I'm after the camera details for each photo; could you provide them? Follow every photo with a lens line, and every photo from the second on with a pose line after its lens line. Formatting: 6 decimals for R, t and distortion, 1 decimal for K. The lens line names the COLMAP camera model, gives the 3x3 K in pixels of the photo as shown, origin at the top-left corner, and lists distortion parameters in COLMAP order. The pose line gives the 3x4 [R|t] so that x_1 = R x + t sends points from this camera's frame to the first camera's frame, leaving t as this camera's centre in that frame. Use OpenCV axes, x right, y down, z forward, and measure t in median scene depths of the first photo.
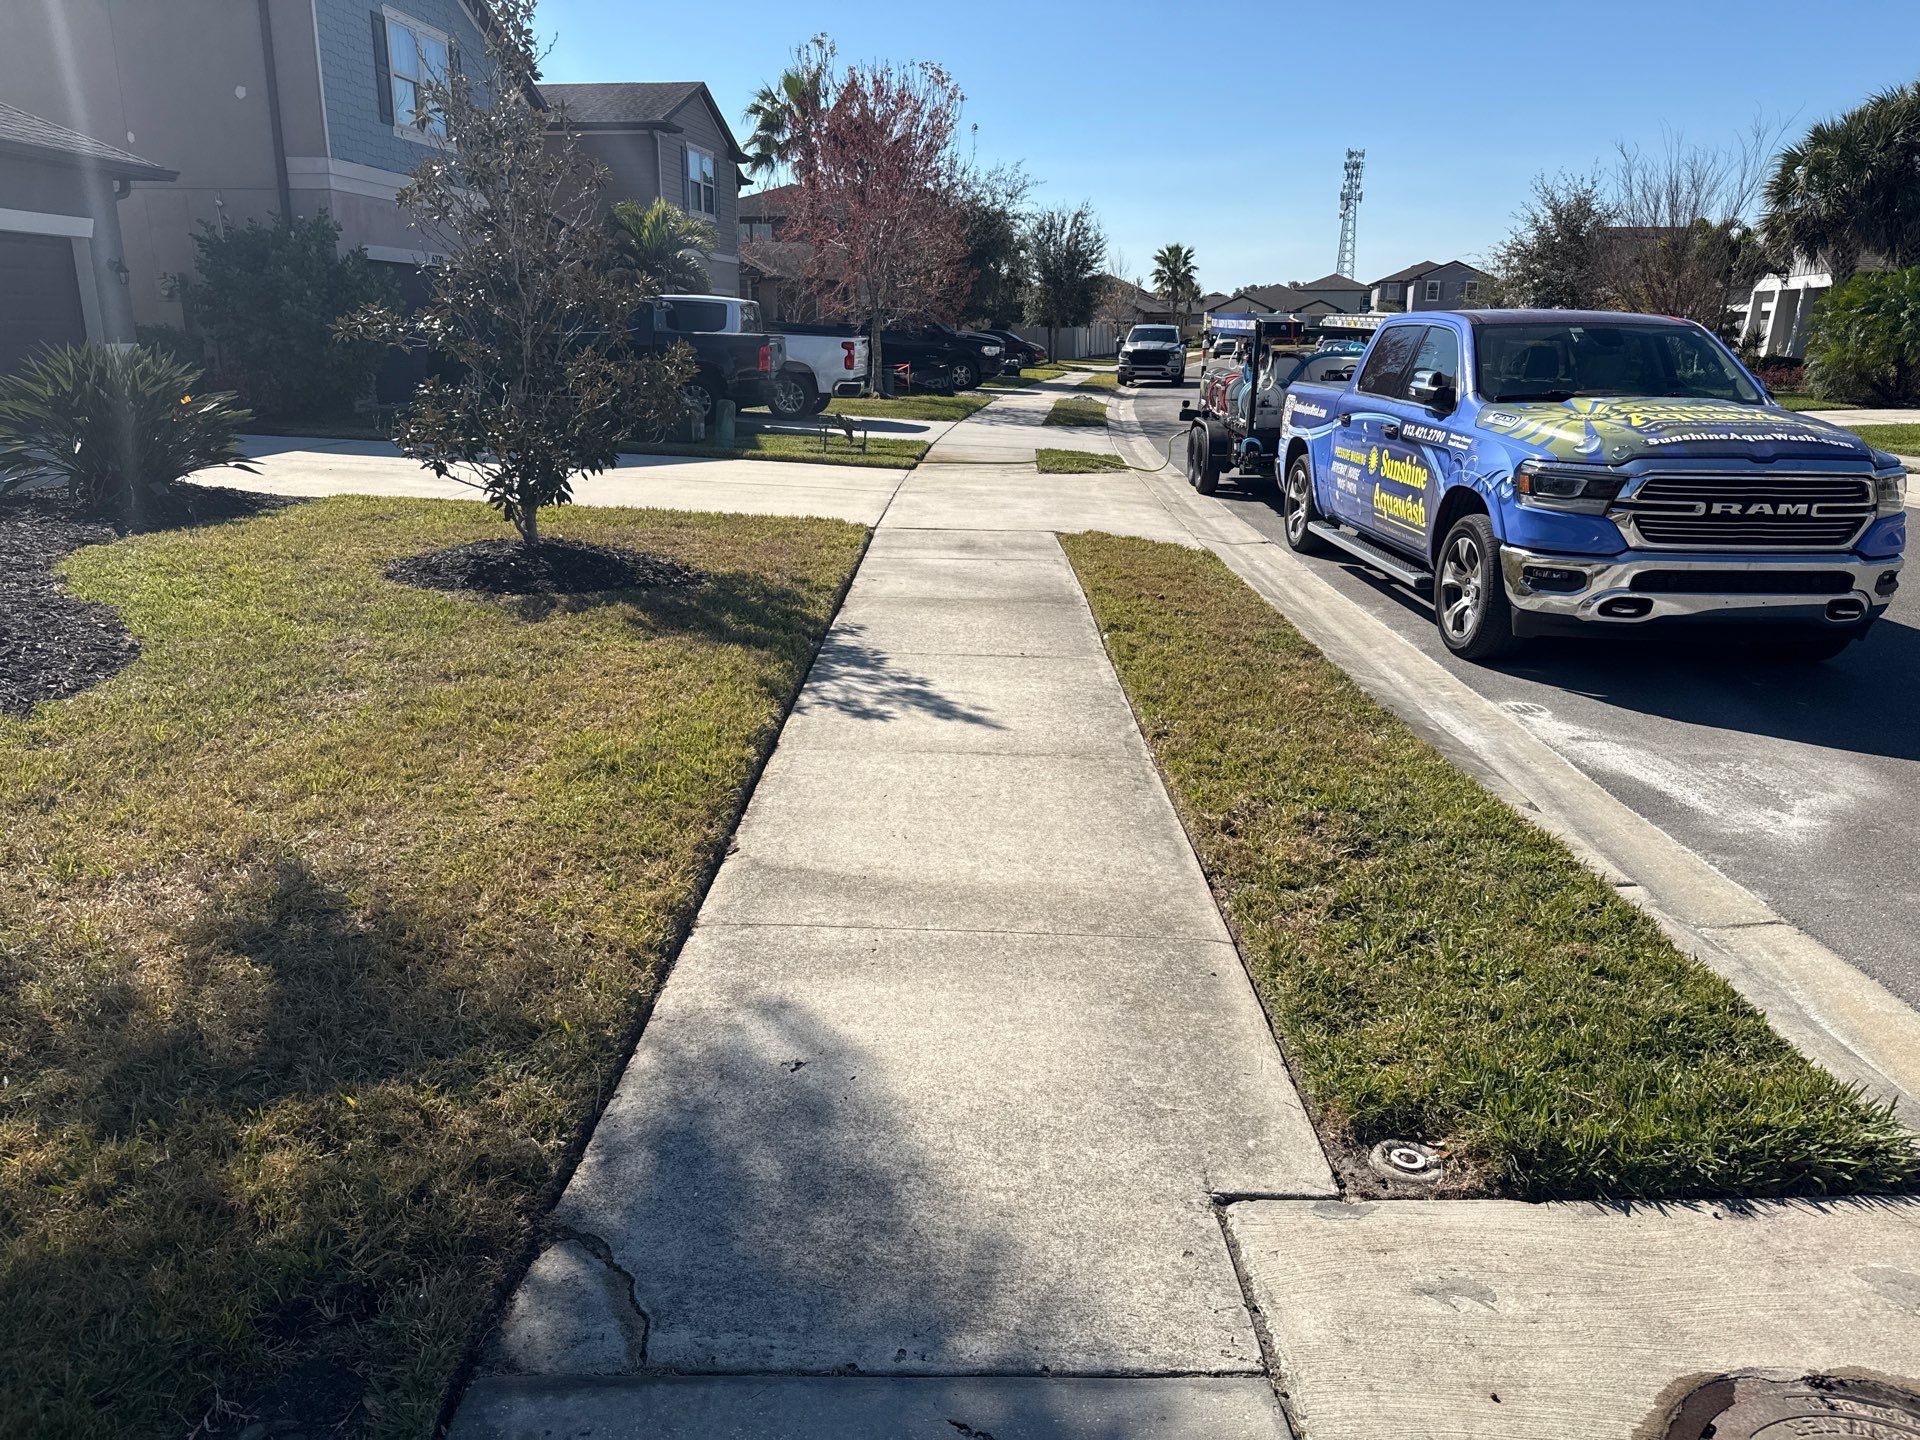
lens RADIAL K [[1359.3, 0, 960.5], [0, 1359.3, 711.9], [0, 0, 1]] dist [0.021998, -0.024803]
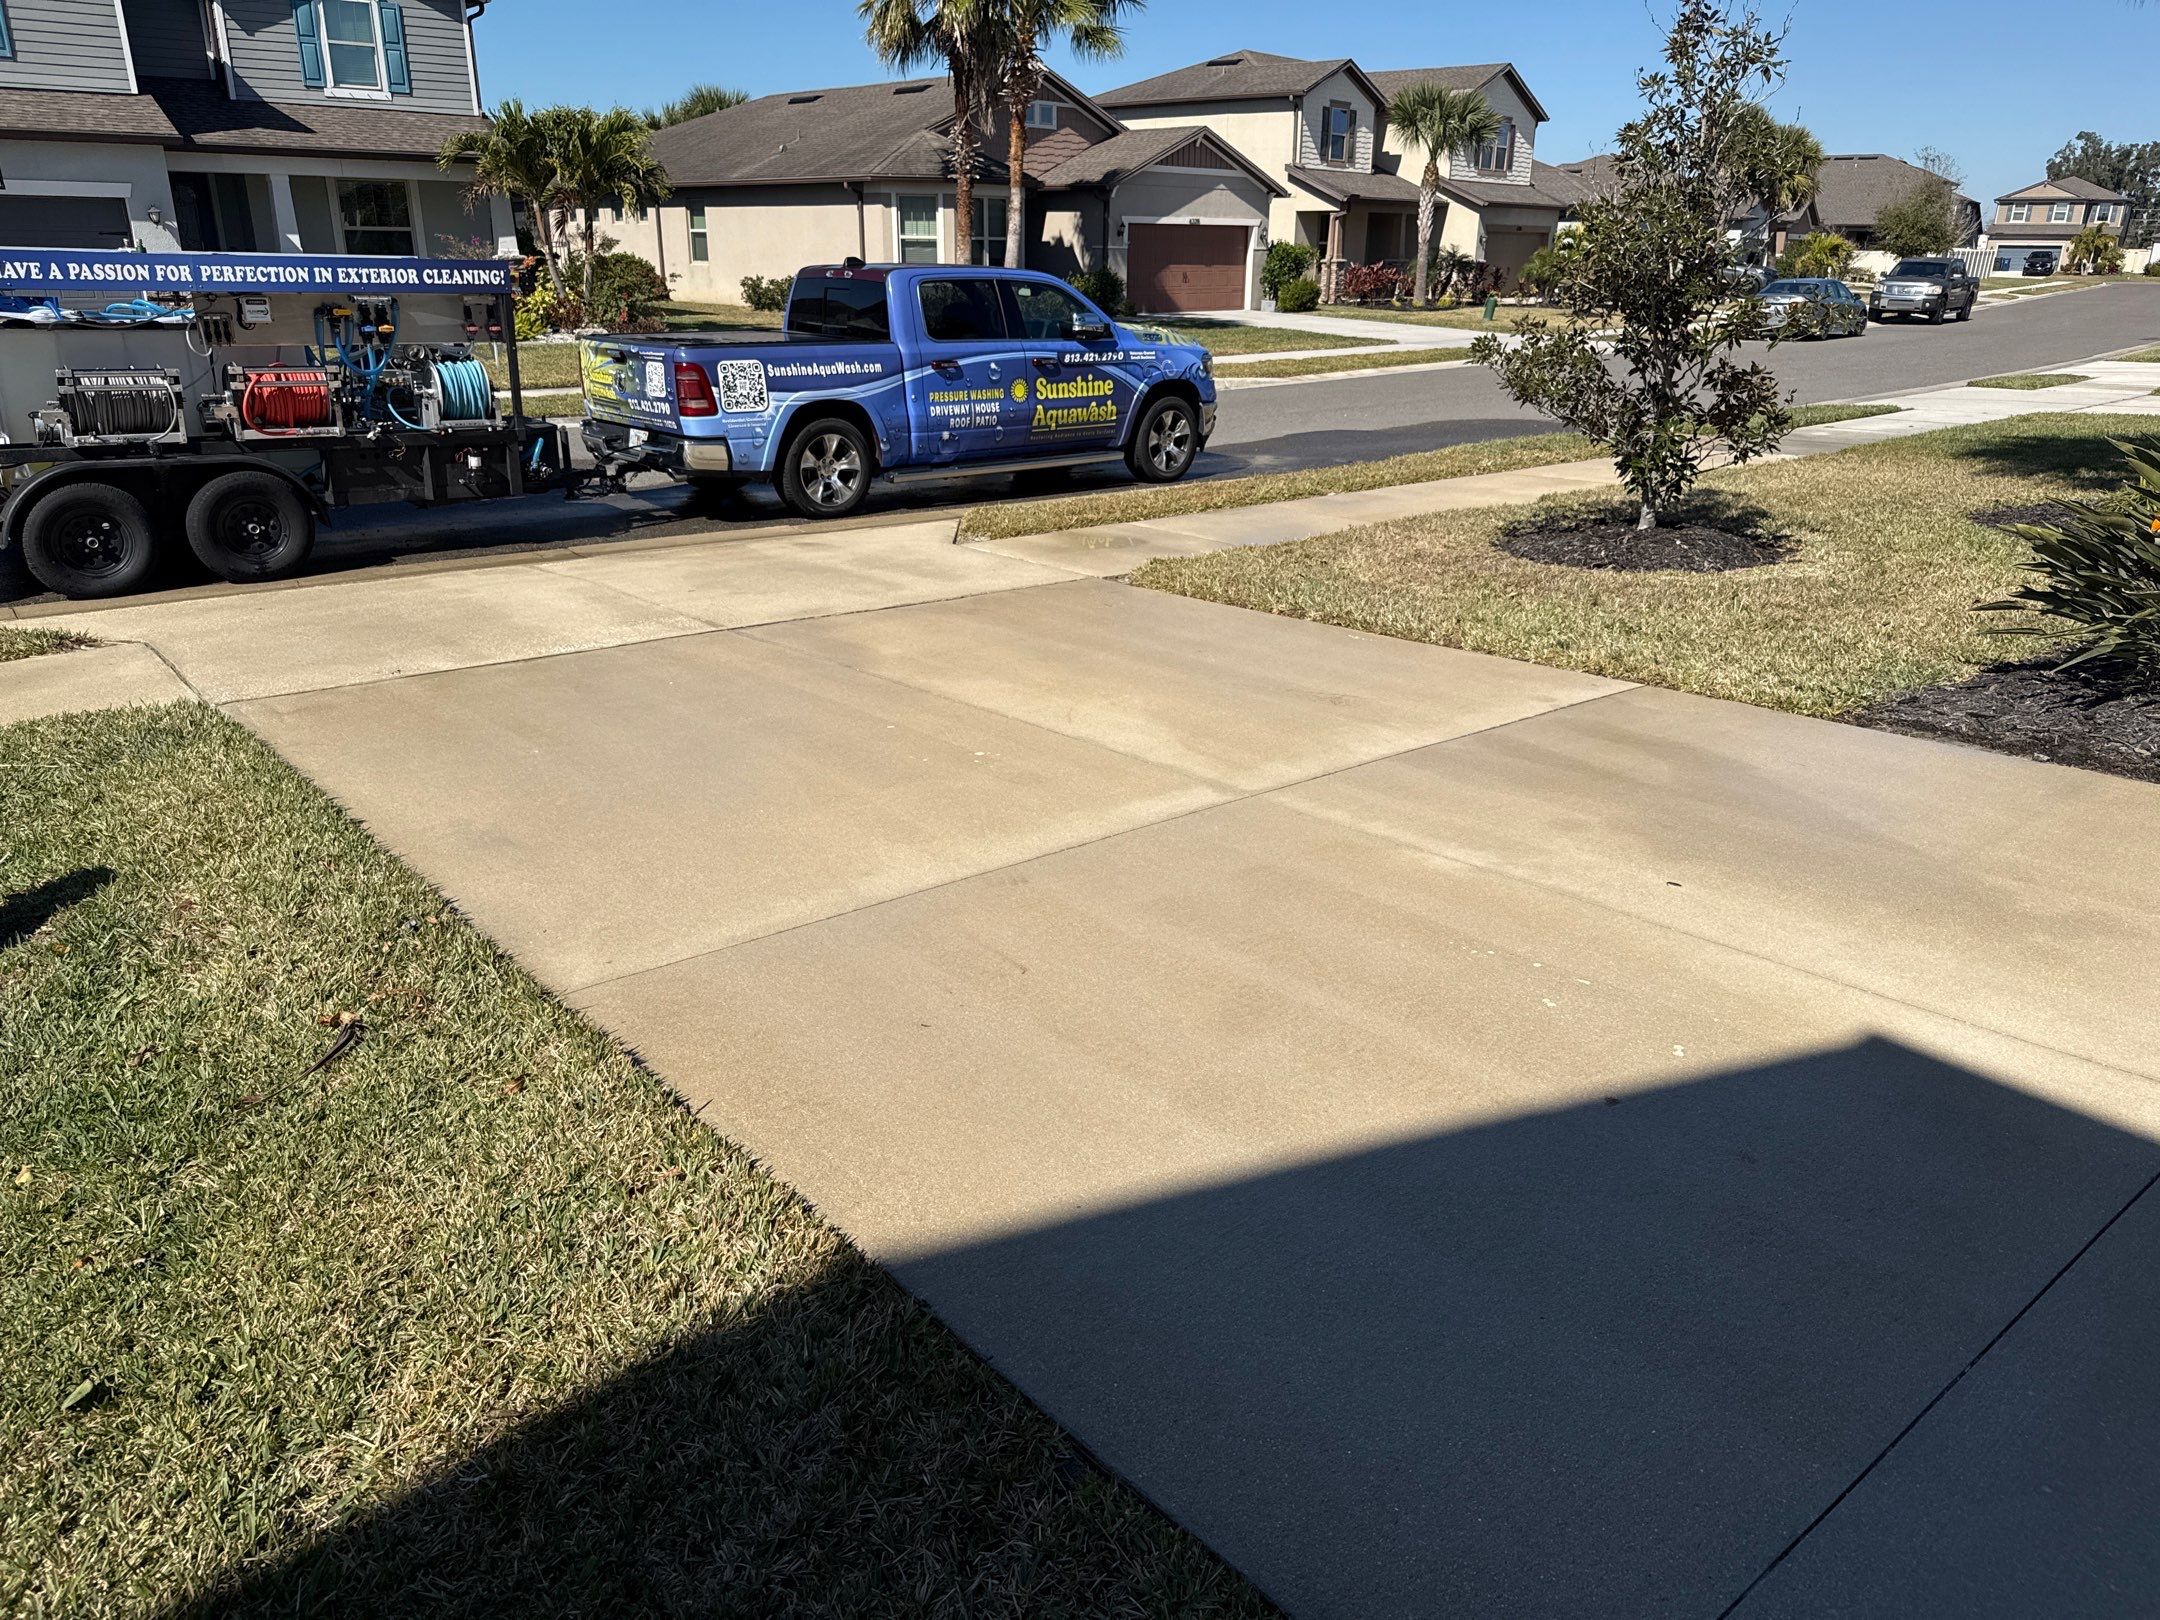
lens RADIAL K [[1529.2, 0, 1087.1], [0, 1529.2, 813.3], [0, 0, 1]] dist [0.021998, -0.024803]
pose [[-0.650508, -0.283534, 0.704591, -0.928971], [0.180280, 0.843547, 0.505893, -0.621266], [-0.737793, 0.456112, -0.497618, 2.042681]]
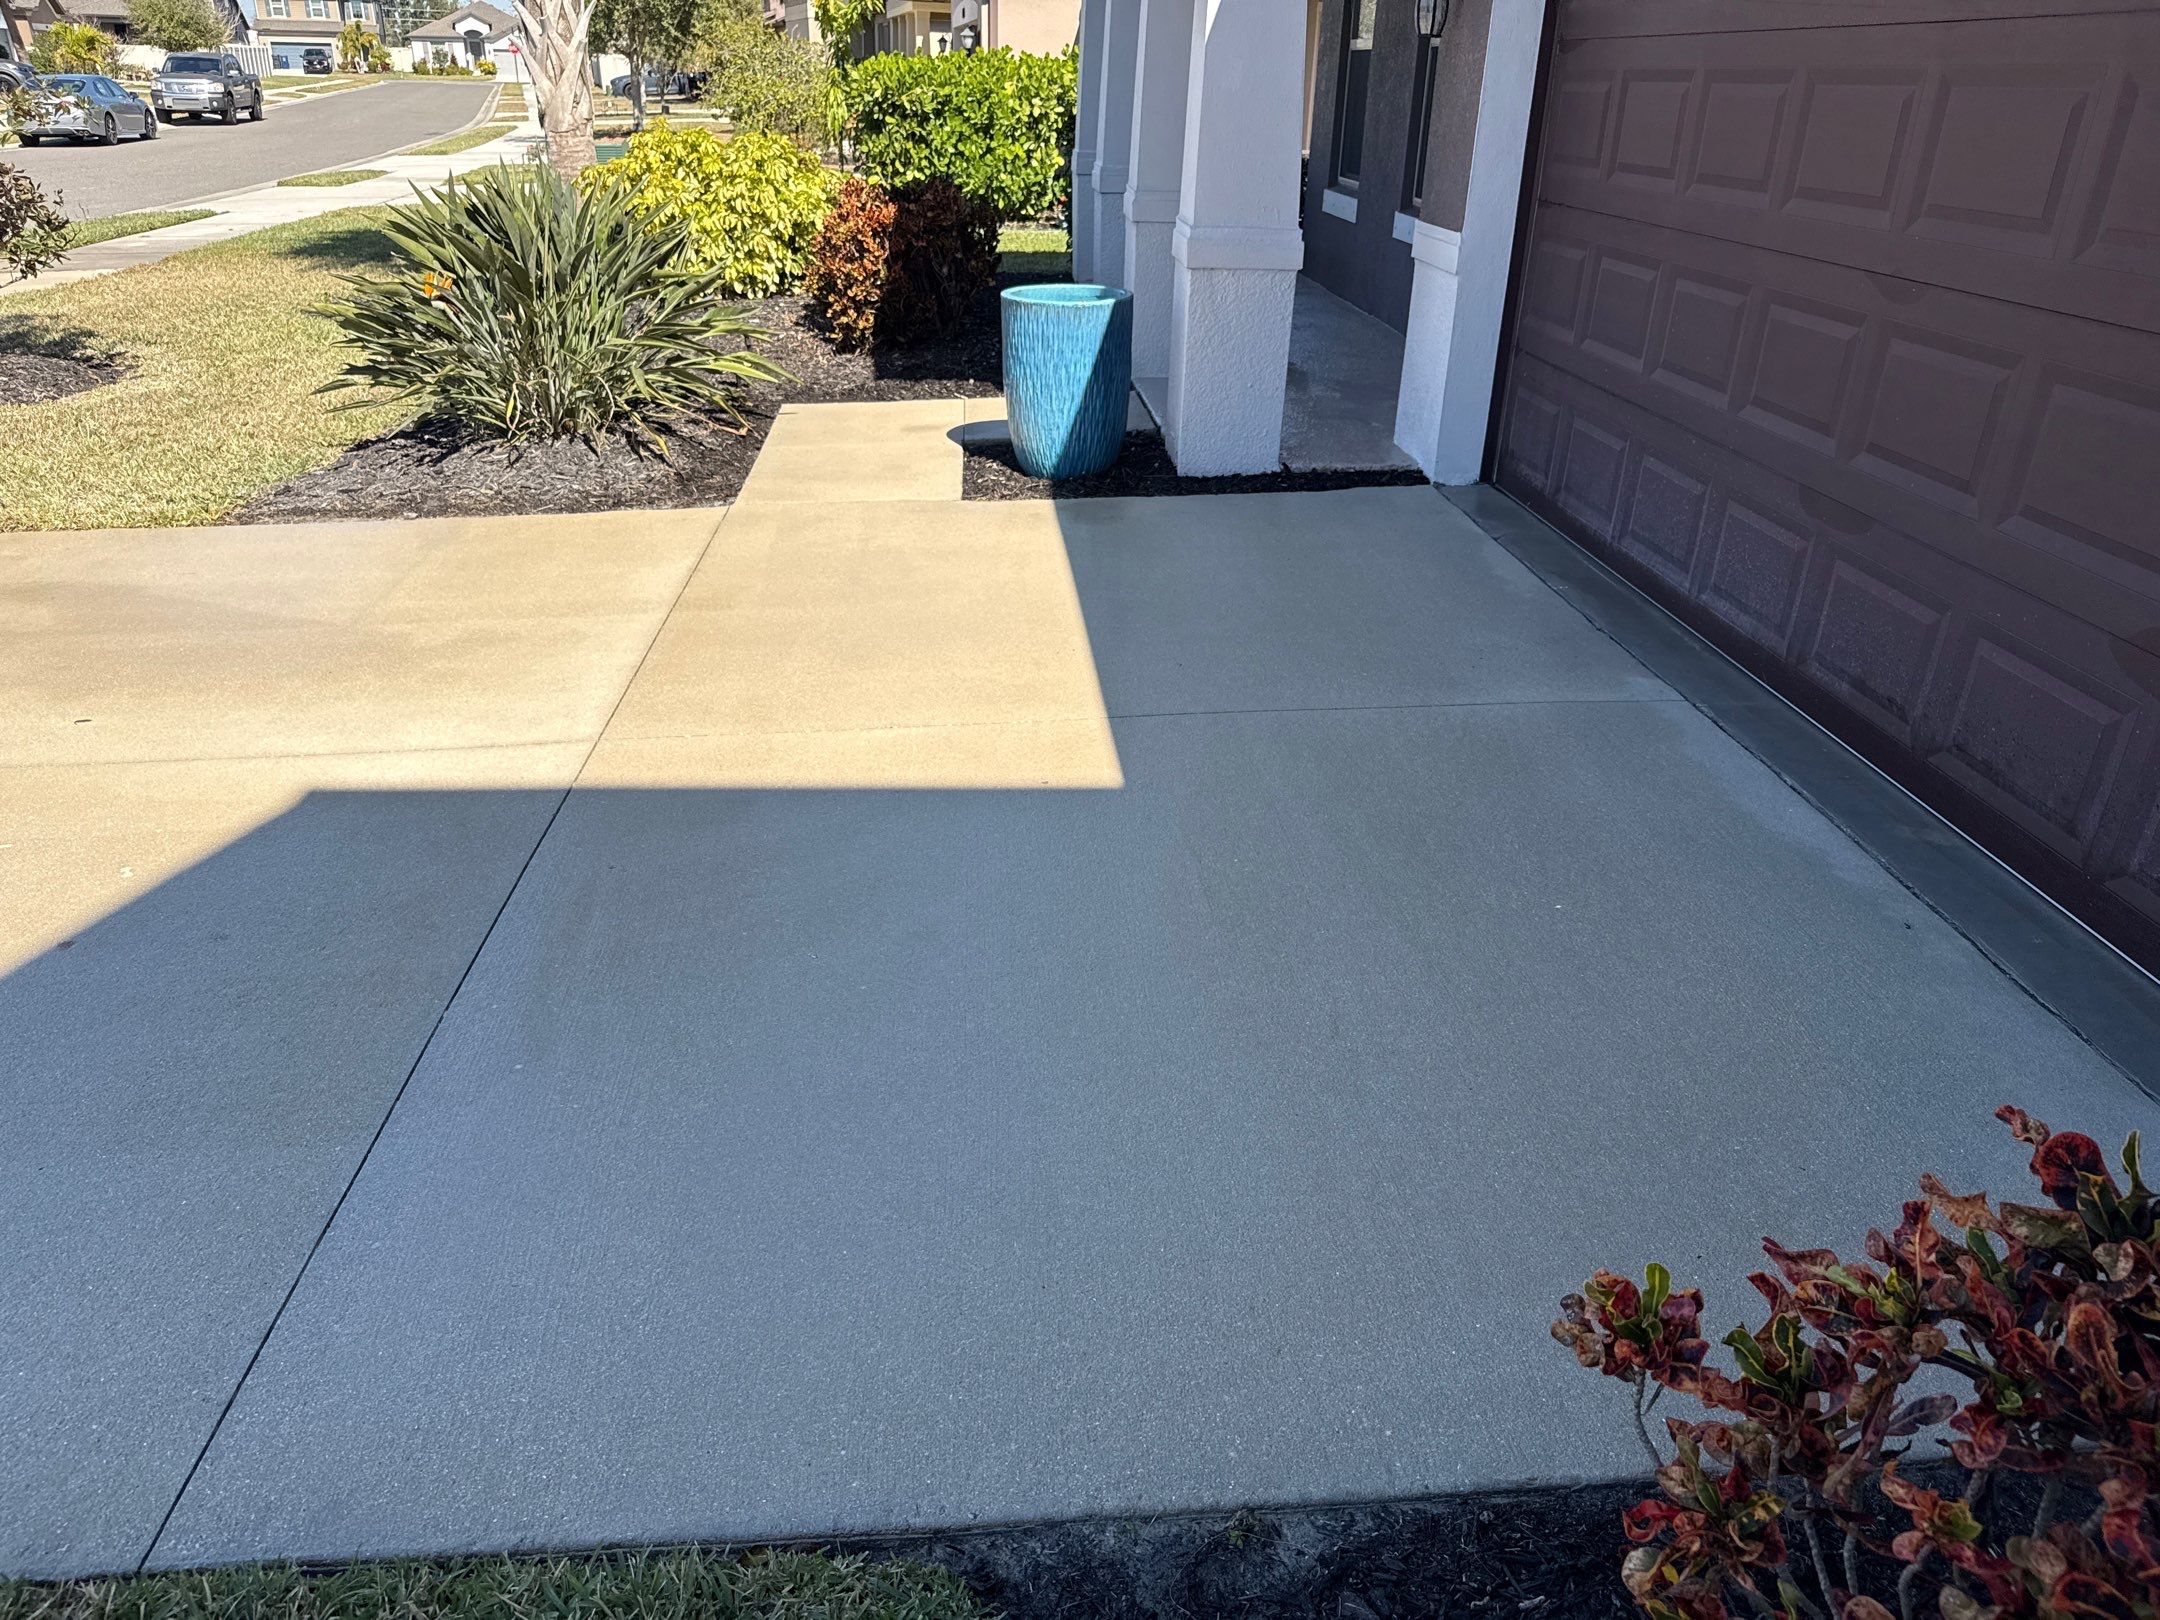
lens RADIAL K [[1529.2, 0, 1083.8], [0, 1529.2, 824.1], [0, 0, 1]] dist [0.021998, -0.024803]
pose [[-0.995734, 0.004291, -0.092167, -0.972257], [-0.057609, 0.751366, 0.657366, -0.616388], [0.072072, 0.659872, -0.747914, 2.058040]]
